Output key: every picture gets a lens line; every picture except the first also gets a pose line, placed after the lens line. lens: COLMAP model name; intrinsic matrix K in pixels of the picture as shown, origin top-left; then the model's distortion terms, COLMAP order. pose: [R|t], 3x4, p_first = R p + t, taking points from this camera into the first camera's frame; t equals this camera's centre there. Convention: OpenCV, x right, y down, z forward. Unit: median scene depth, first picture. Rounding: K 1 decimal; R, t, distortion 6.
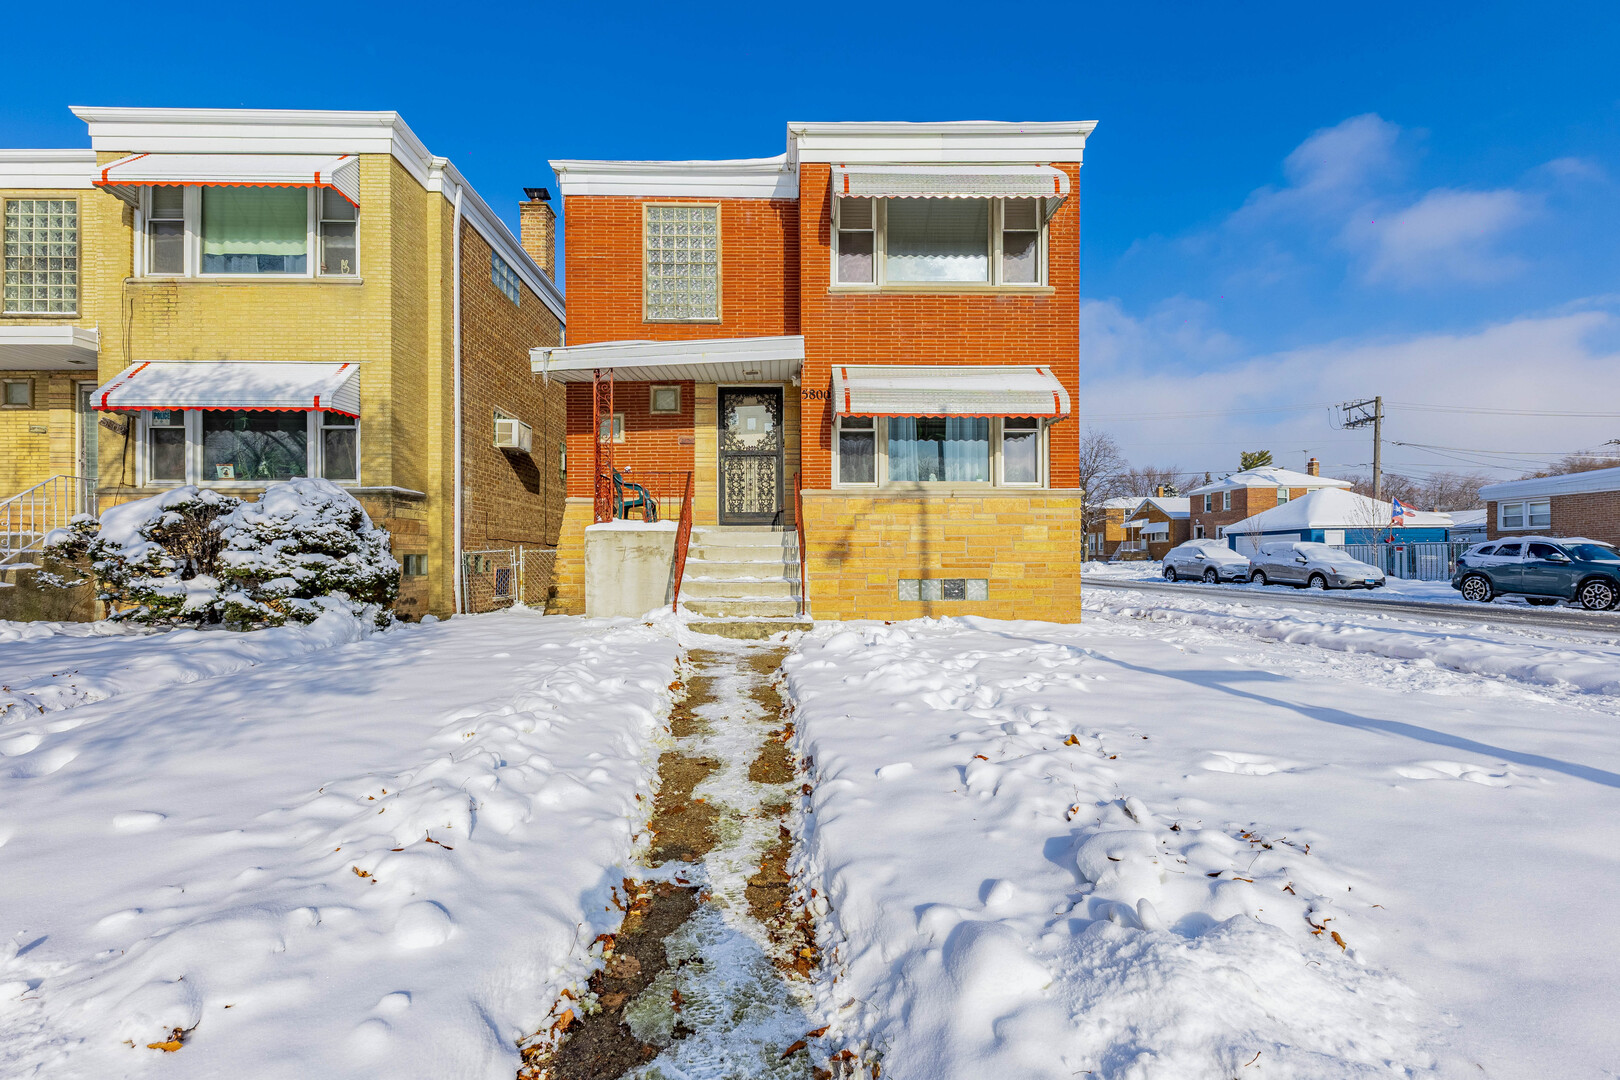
lens RADIAL K [[661.8, 0, 802.4], [0, 661.8, 548.3], [0, 0, 1]] dist [0.002361, 0.002327]
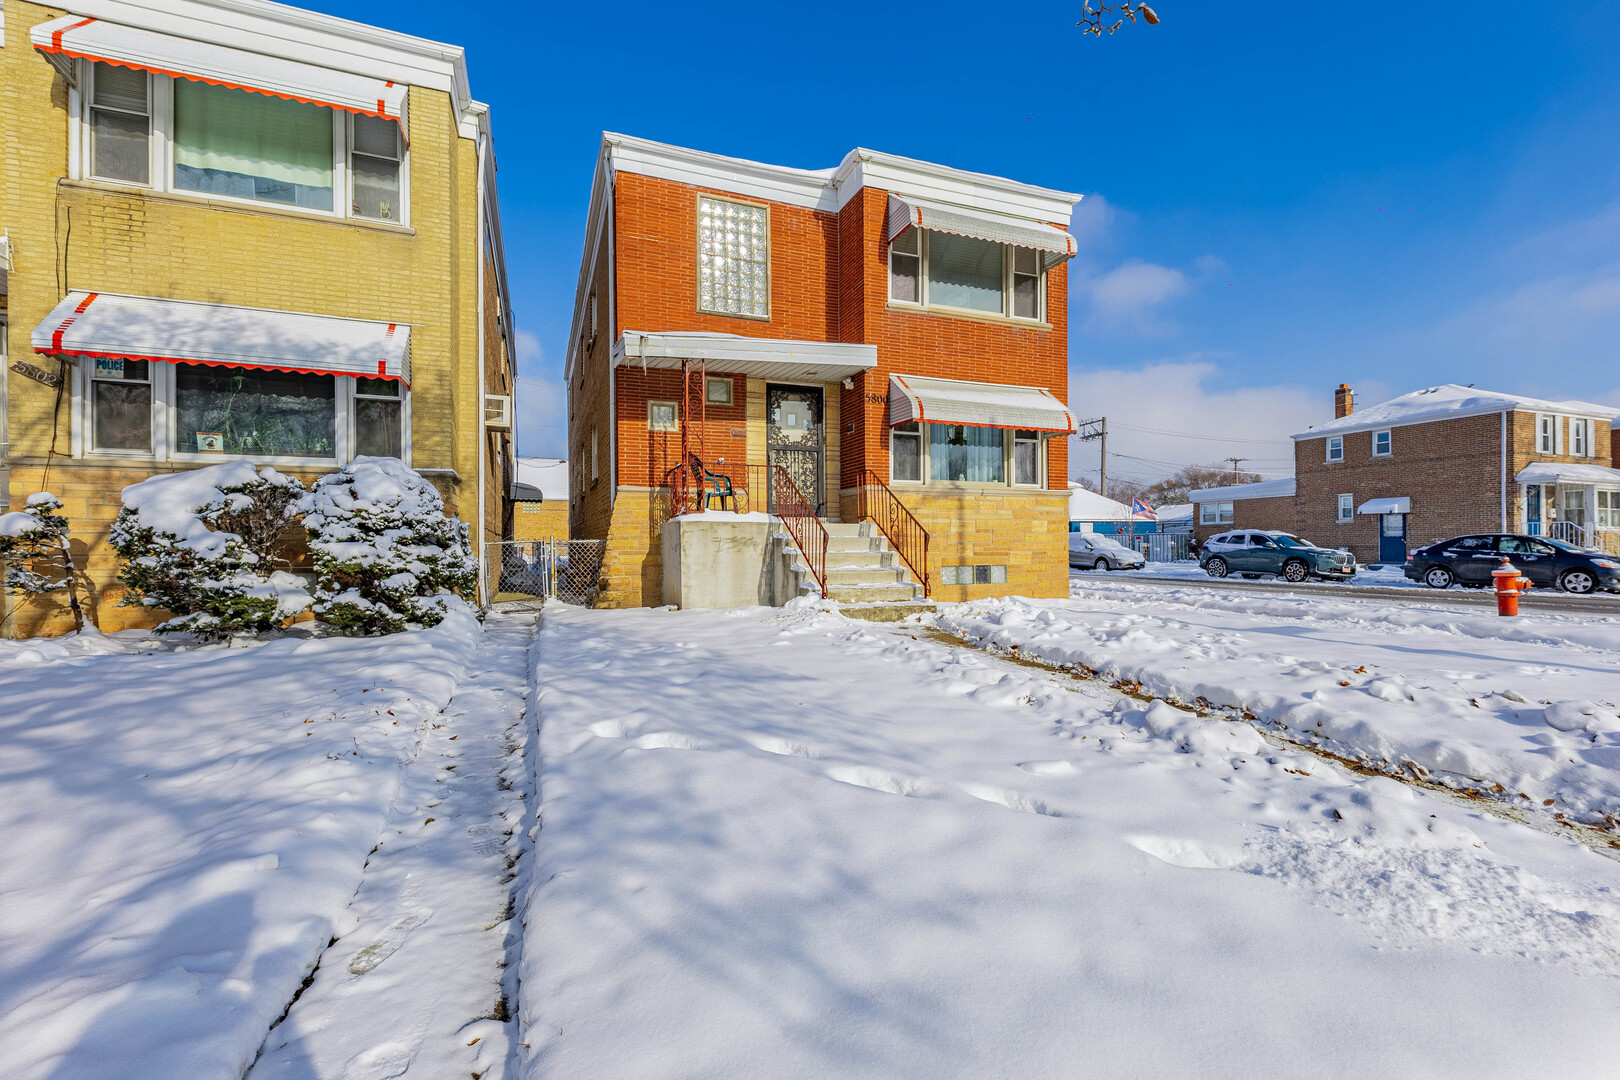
lens RADIAL K [[661.8, 0, 821.2], [0, 661.8, 535.0], [0, 0, 1]] dist [0.002361, 0.002327]
pose [[0.939192, 0.002639, 0.343384, -0.449866], [-0.001826, 0.999995, -0.002690, -0.003549], [-0.343389, 0.001900, 0.939191, 0.000711]]
